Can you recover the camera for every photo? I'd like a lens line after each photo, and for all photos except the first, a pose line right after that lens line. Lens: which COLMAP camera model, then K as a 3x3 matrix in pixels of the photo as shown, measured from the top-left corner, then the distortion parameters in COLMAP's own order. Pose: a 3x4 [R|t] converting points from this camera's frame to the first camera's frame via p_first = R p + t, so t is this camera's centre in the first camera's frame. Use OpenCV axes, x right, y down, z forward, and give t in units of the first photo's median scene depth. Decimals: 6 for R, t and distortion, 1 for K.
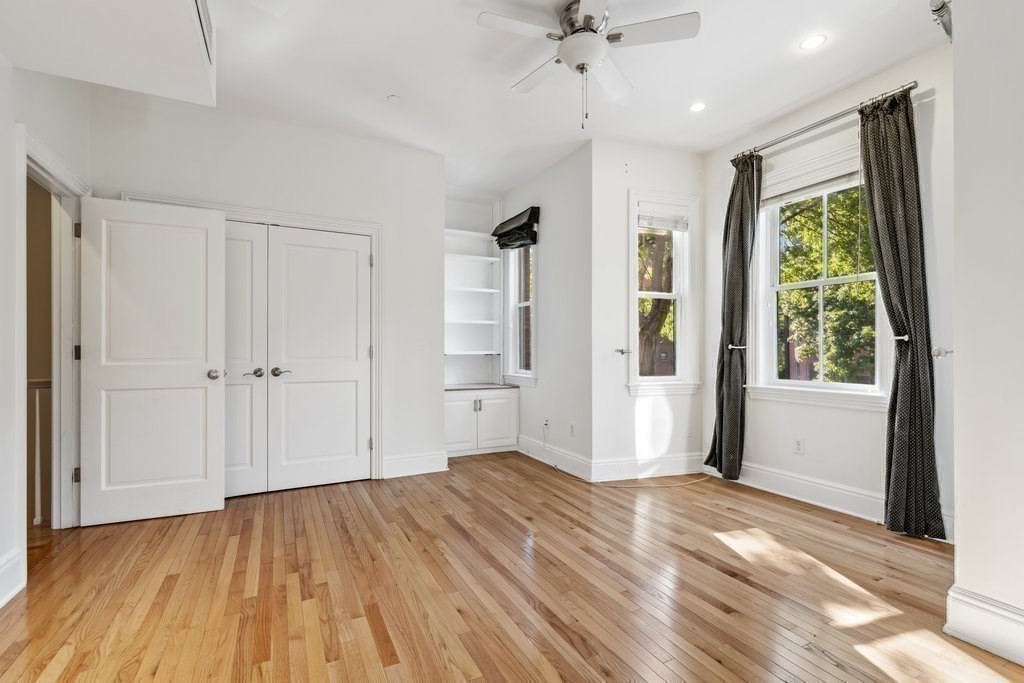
lens RADIAL K [[458.5, 0, 515.1], [0, 458.5, 345.2], [0, 0, 1]] dist [0.000104, 0.000478]
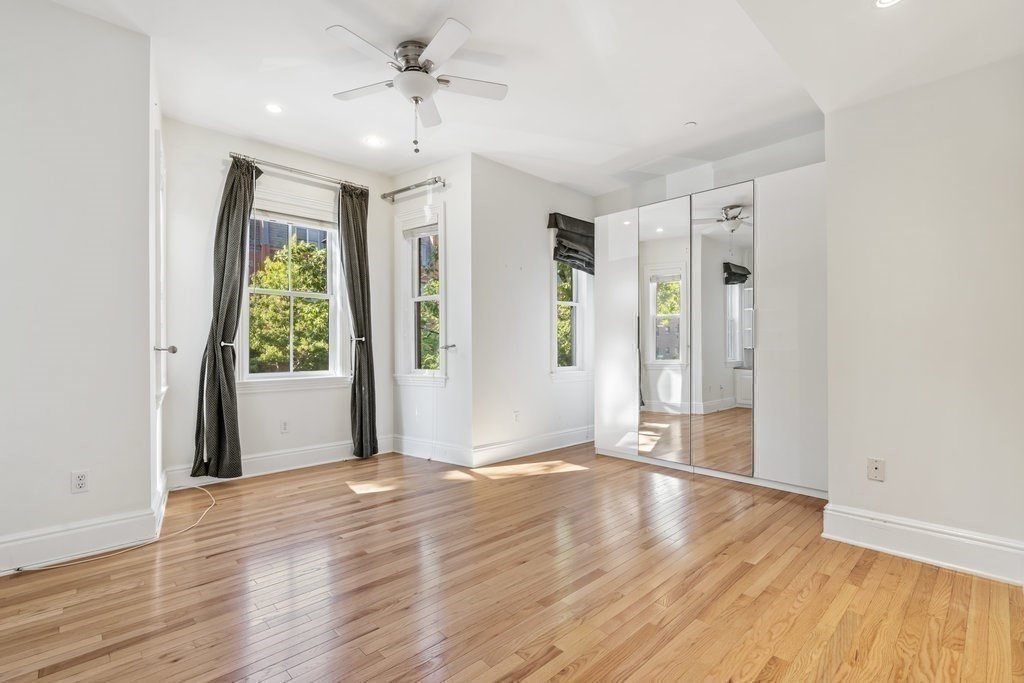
lens RADIAL K [[464.0, 0, 505.8], [0, 464.0, 339.2], [0, 0, 1]] dist [-0.001991, 0.000513]
pose [[-0.261552, 0.017915, 0.965023, -0.816612], [-0.003762, 0.999801, -0.019581, 0.013942], [-0.965182, -0.008752, -0.261432, 0.866888]]
